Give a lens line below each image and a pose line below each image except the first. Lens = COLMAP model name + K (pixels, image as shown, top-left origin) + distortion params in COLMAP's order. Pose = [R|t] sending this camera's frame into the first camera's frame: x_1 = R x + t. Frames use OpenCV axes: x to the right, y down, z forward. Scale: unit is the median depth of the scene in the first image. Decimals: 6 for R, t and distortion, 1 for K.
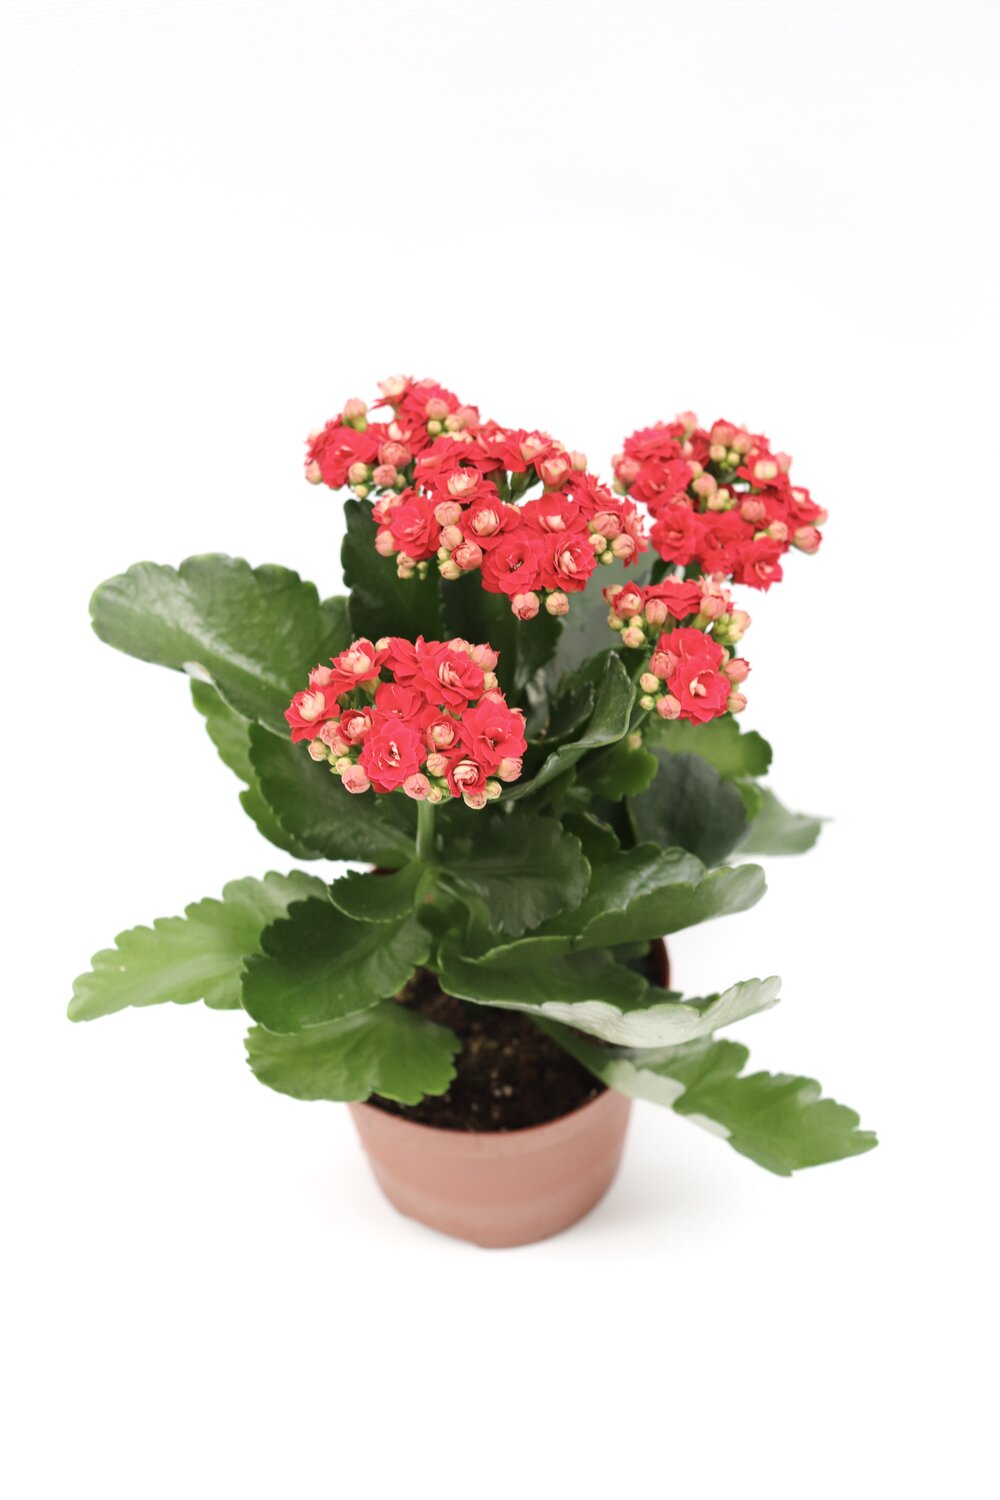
lens RADIAL K [[2387.8, 0, 501.1], [0, 2387.8, 749.5], [0, 0, 1]] dist [0.055789, 0.000000]
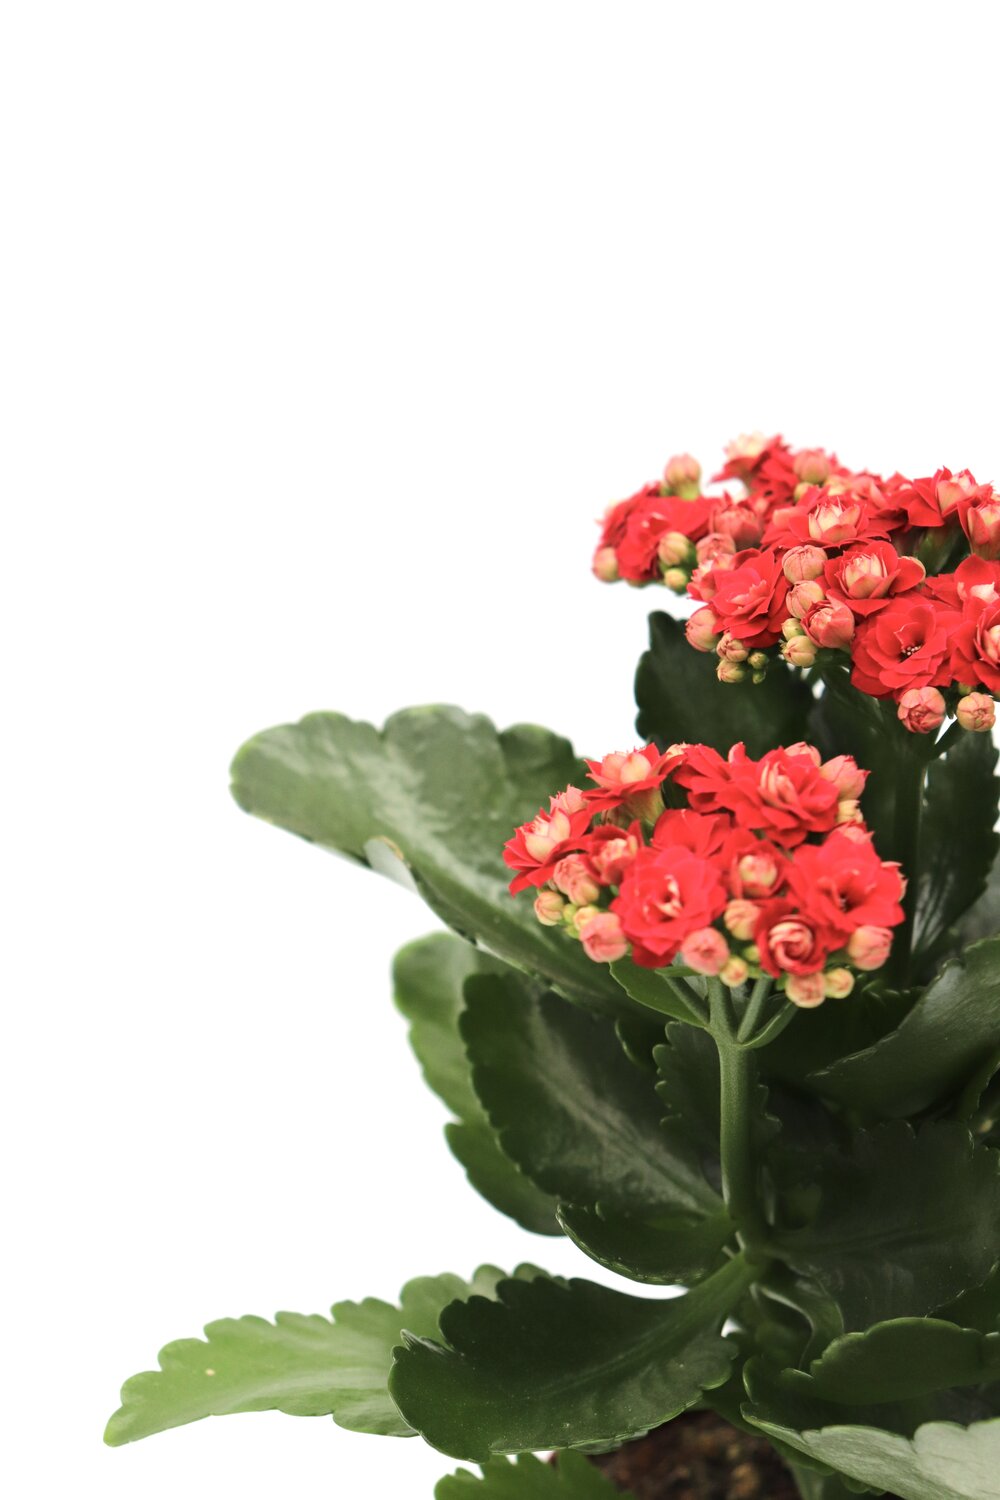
lens RADIAL K [[3589.5, 0, 498.2], [0, 3589.5, 750.5], [0, 0, 1]] dist [0.246579, 0.000000]
pose [[0.983392, 0.052061, -0.173865, 0.059046], [-0.104572, 0.945507, -0.308351, 0.222059], [0.148338, 0.321412, 0.935249, 0.140607]]
